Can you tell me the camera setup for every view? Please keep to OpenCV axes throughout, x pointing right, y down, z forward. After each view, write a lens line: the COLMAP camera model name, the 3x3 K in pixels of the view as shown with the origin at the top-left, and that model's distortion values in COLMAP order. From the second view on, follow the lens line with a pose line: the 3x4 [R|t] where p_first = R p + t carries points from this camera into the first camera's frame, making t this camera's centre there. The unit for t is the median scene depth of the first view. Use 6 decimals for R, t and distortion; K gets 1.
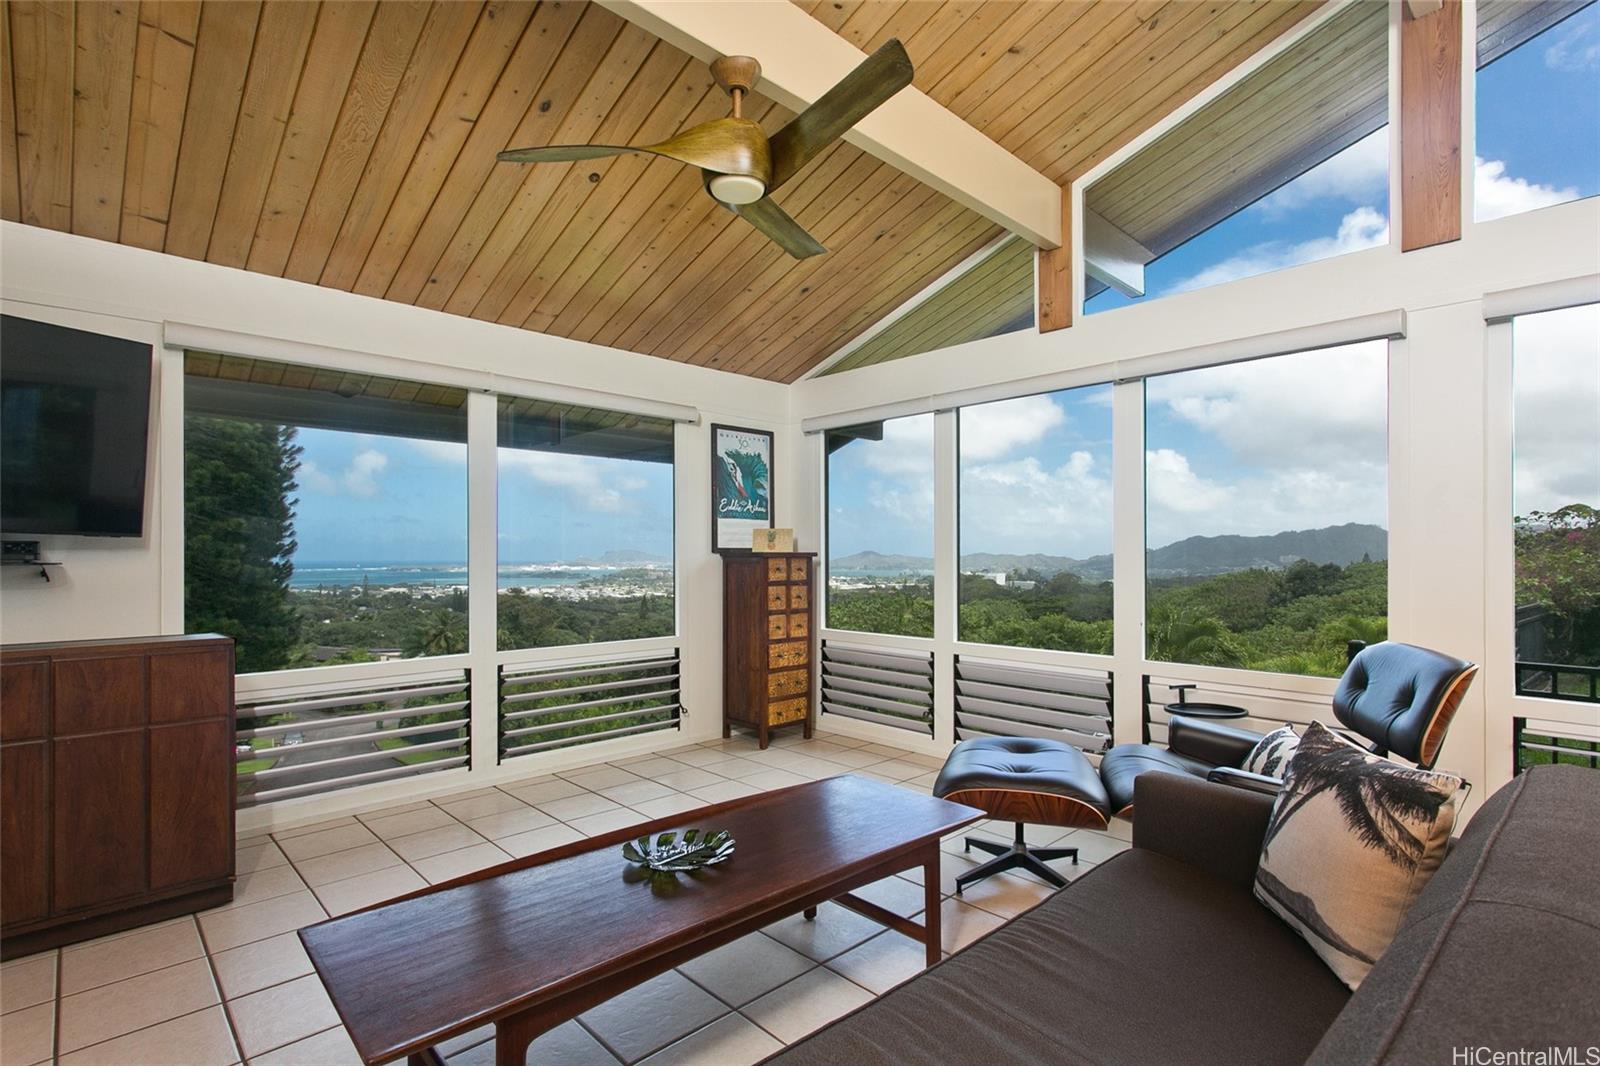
lens RADIAL K [[757.4, 0, 785.8], [0, 757.4, 552.9], [0, 0, 1]] dist [-0.001153, 0.000139]
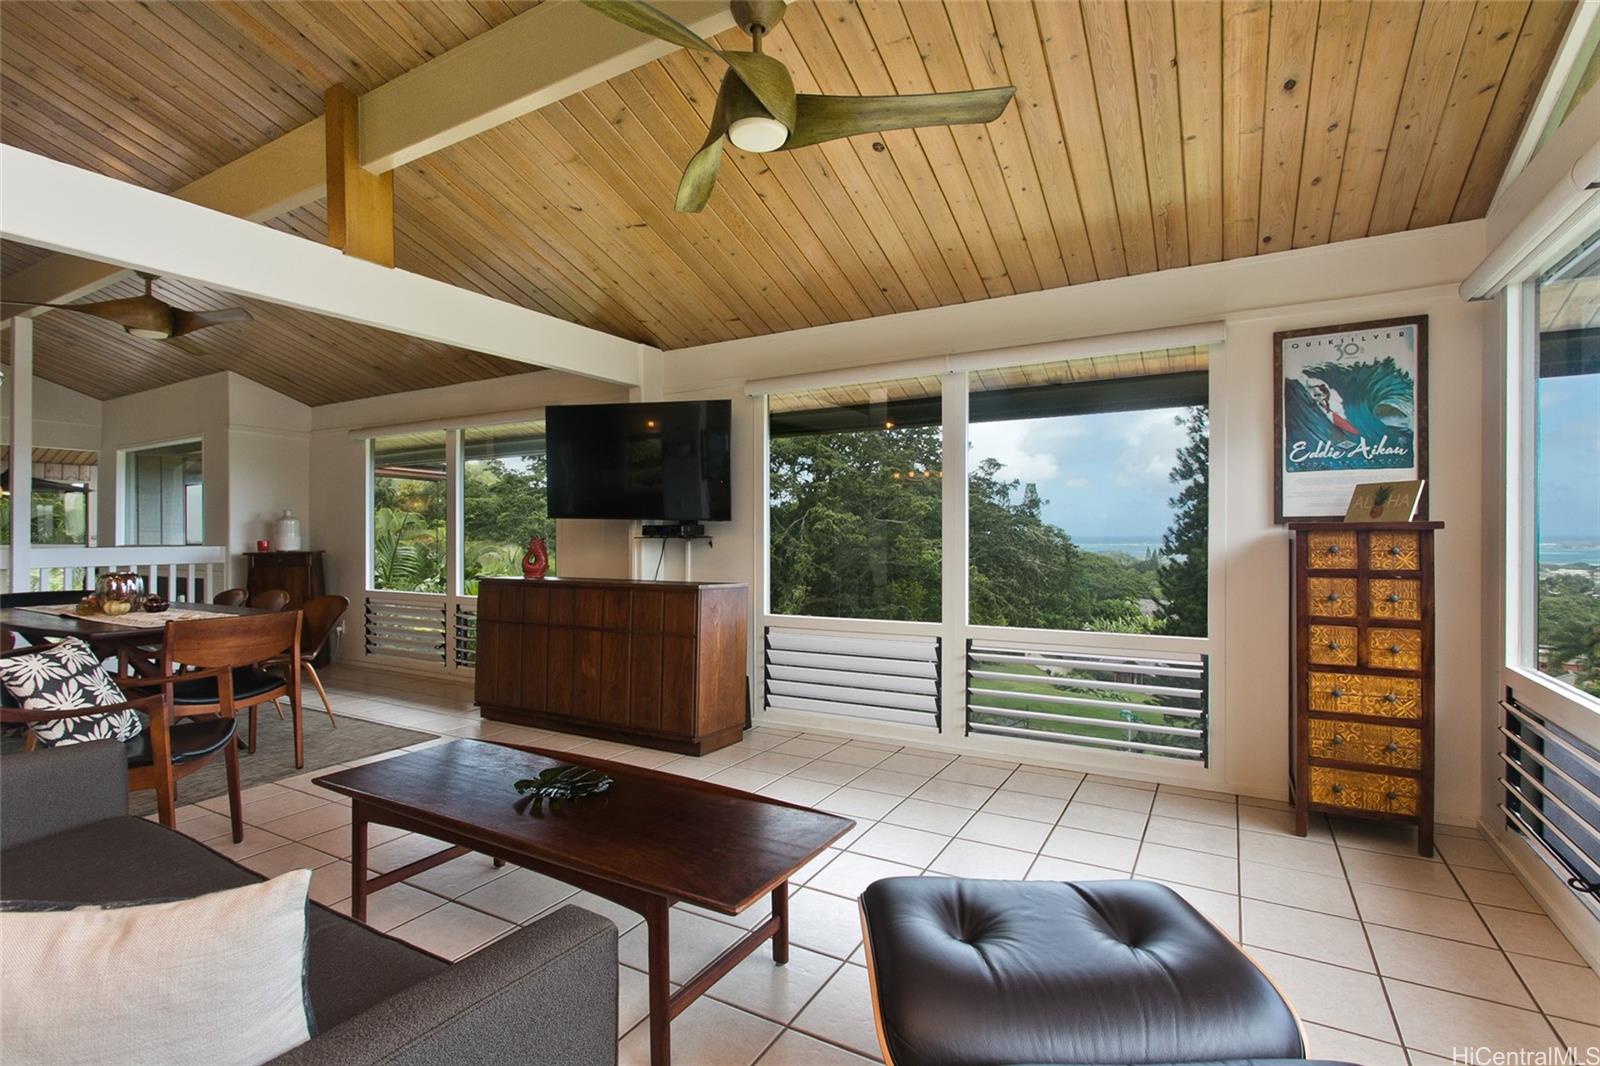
lens RADIAL K [[757.4, 0, 805.7], [0, 757.4, 534.1], [0, 0, 1]] dist [-0.001153, 0.000139]
pose [[0.290349, -0.000902, -0.956920, 0.431542], [0.009530, 0.999953, 0.001950, 0.003234], [0.956873, -0.009686, 0.290344, 0.403477]]
